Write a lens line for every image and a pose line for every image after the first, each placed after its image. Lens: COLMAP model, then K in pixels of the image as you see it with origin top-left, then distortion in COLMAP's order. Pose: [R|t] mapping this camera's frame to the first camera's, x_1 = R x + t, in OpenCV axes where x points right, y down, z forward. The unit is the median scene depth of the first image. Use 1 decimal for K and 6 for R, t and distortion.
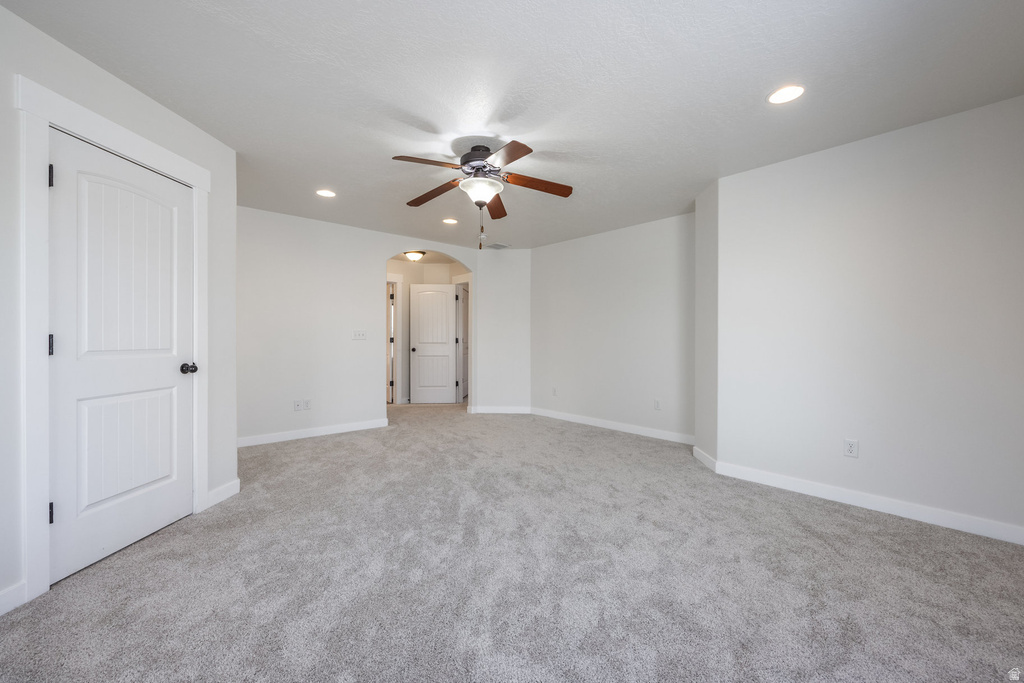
lens RADIAL K [[420.5, 0, 509.6], [0, 420.5, 341.6], [0, 0, 1]] dist [0.013646, -0.000310]
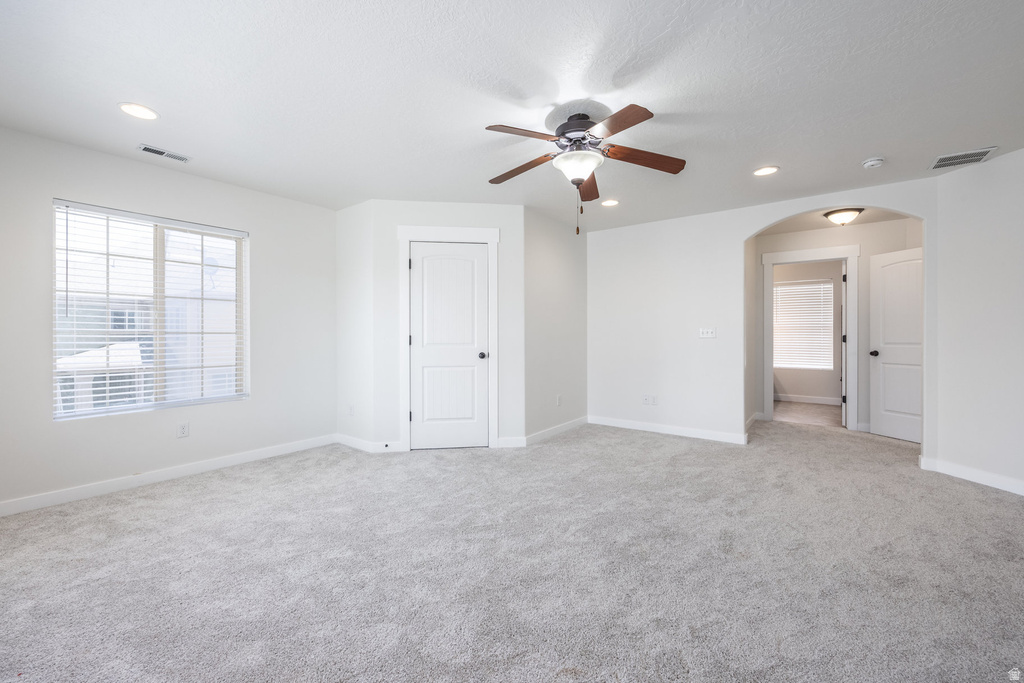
lens RADIAL K [[420.5, 0, 506.6], [0, 420.5, 334.4], [0, 0, 1]] dist [0.013646, -0.000310]
pose [[0.193568, -0.003563, -0.981080, 0.501254], [-0.006702, 0.999965, -0.004954, -0.006280], [0.981064, 0.007534, 0.193537, 0.461362]]
